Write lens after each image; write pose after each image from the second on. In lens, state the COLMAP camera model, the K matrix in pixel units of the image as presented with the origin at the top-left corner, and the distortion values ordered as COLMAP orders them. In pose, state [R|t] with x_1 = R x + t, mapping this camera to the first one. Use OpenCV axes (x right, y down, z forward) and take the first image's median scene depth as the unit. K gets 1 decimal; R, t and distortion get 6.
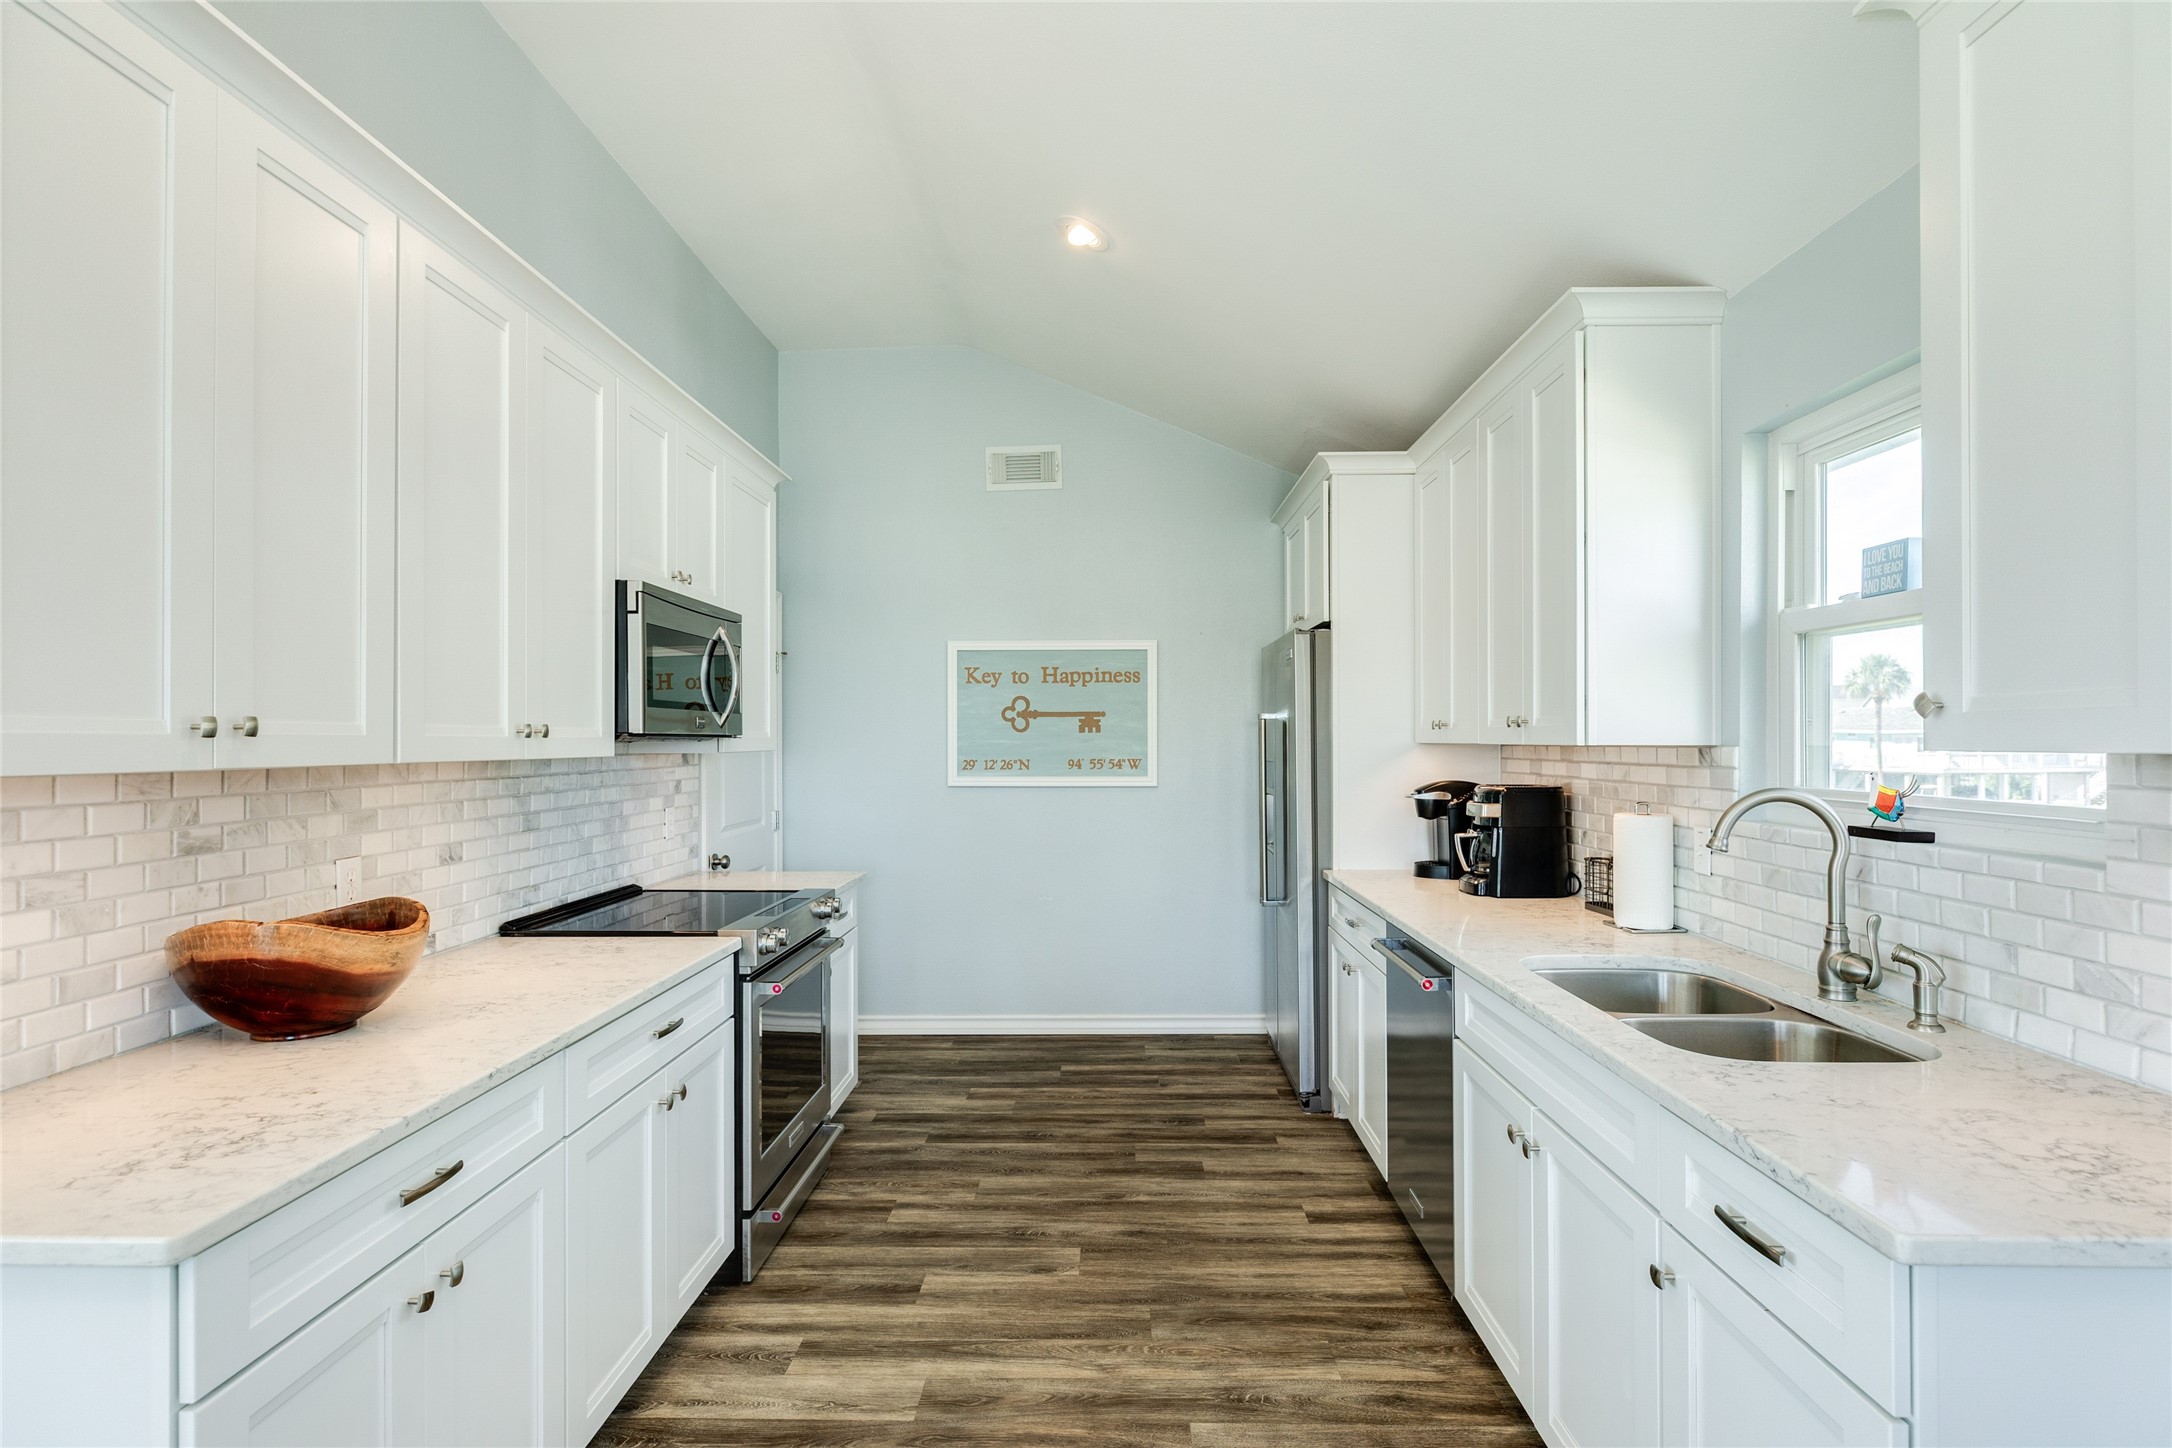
lens RADIAL K [[1031.3, 0, 1098.5], [0, 1031.3, 728.0], [0, 0, 1]] dist [0.004283, 0.001213]
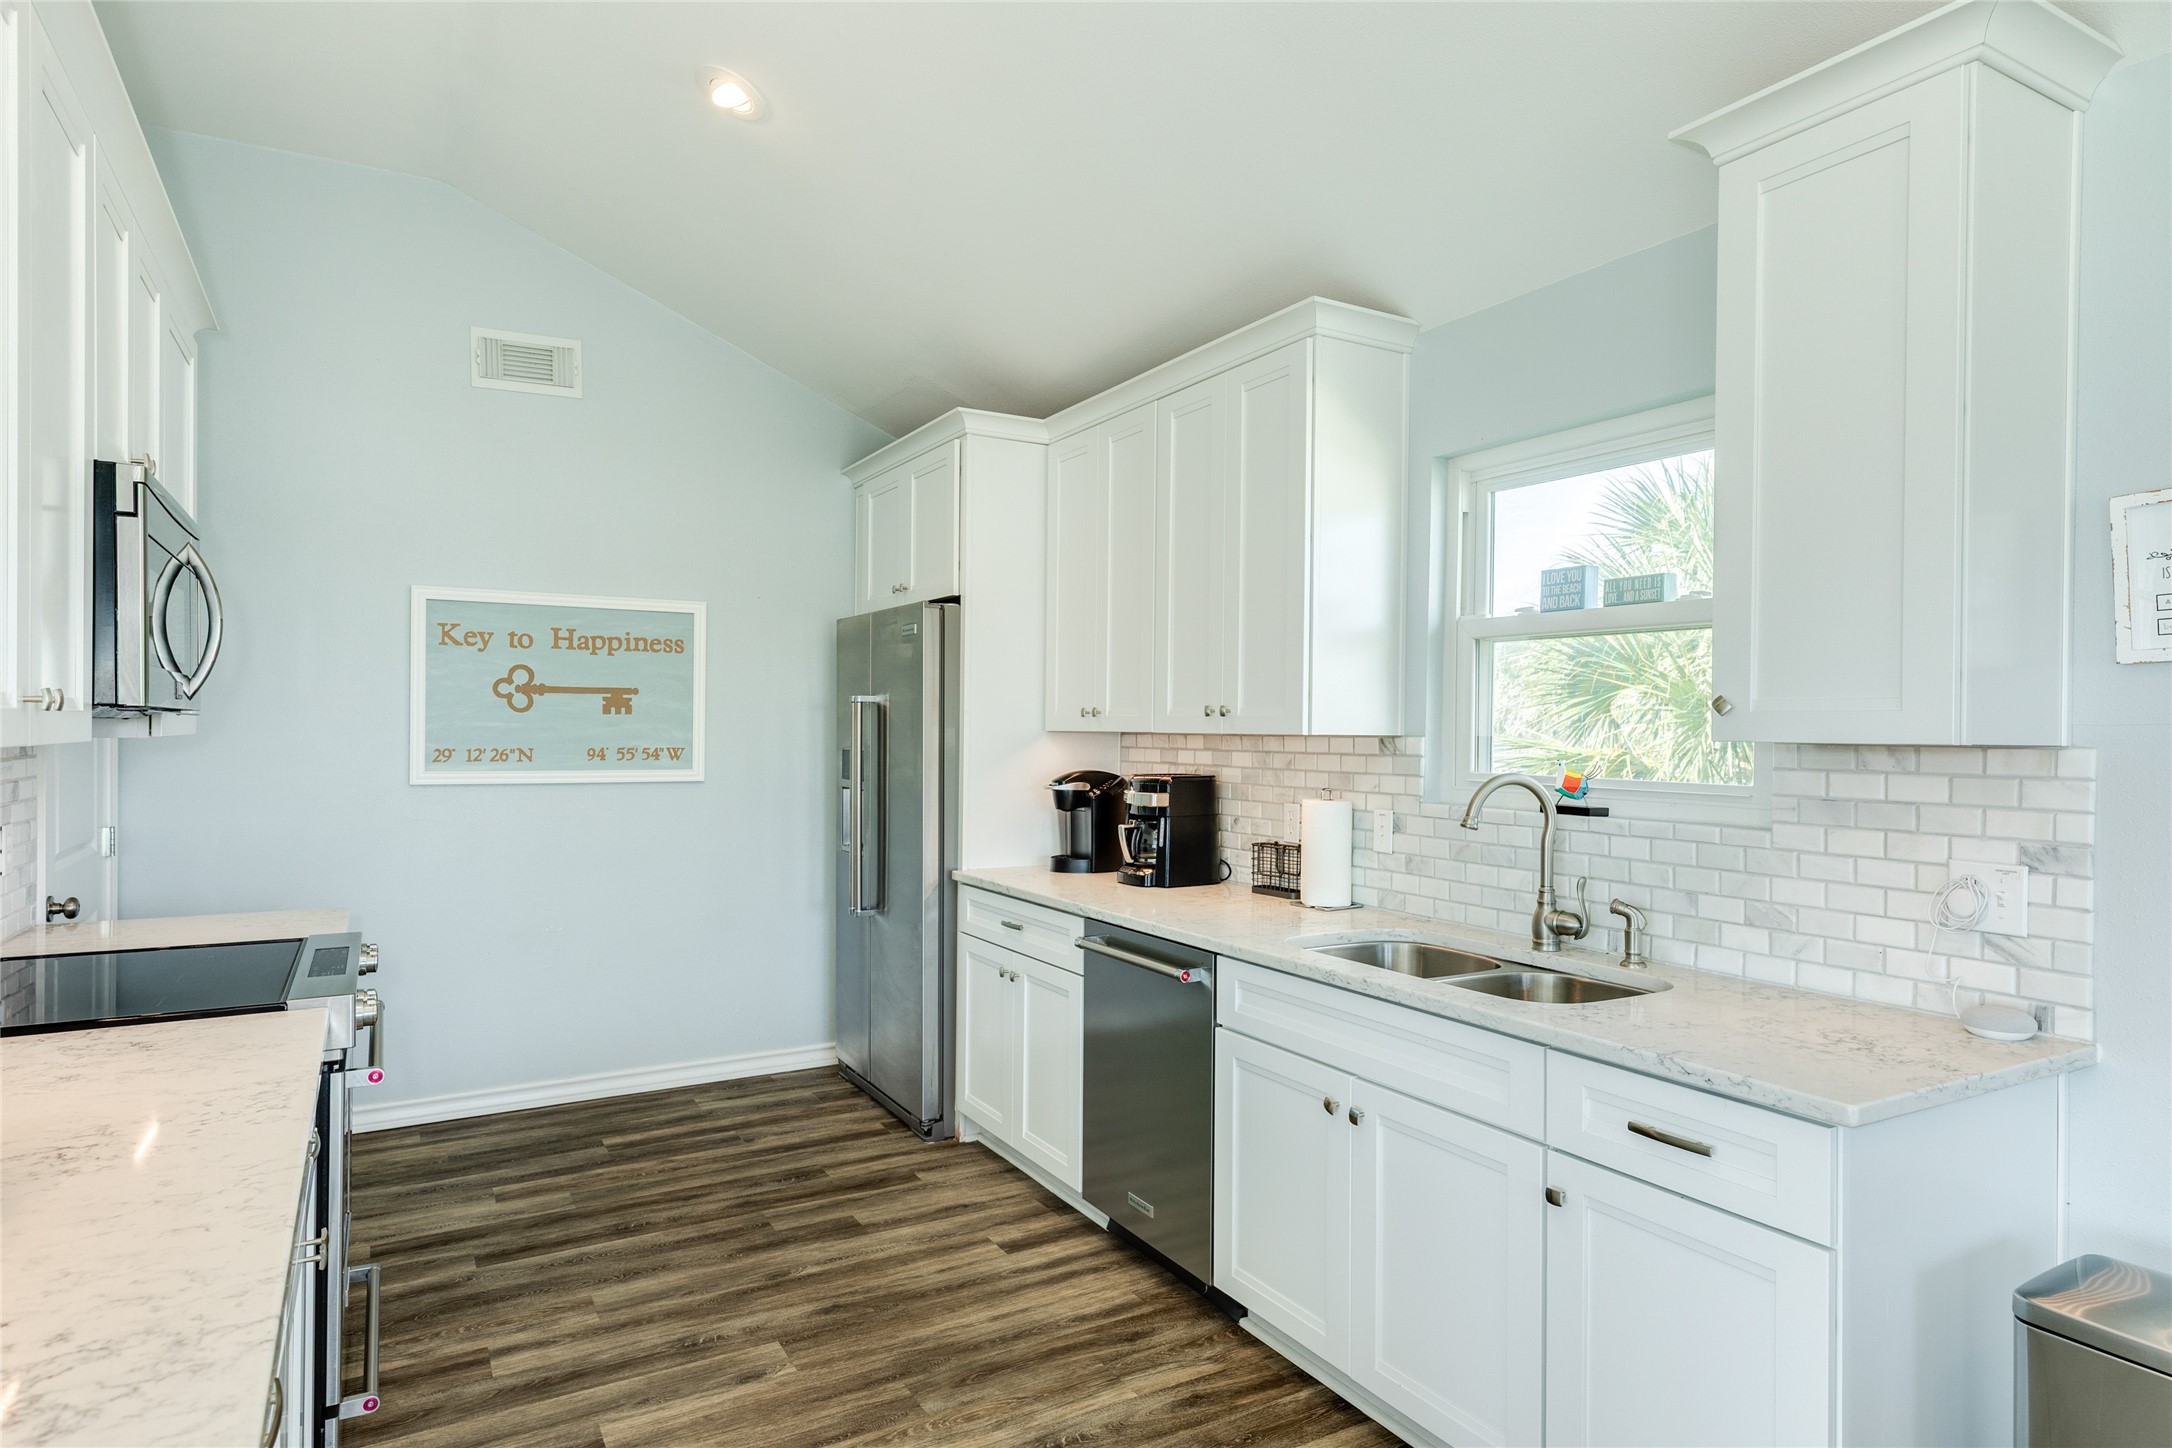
lens RADIAL K [[1195.5, 0, 1065.4], [0, 1195.5, 725.2], [0, 0, 1]] dist [0.019199, 0.000833]
pose [[0.863852, 0.010790, 0.503631, -0.289670], [-0.016159, 0.999850, 0.006296, 0.002615], [-0.503487, -0.013577, 0.863896, 0.059206]]
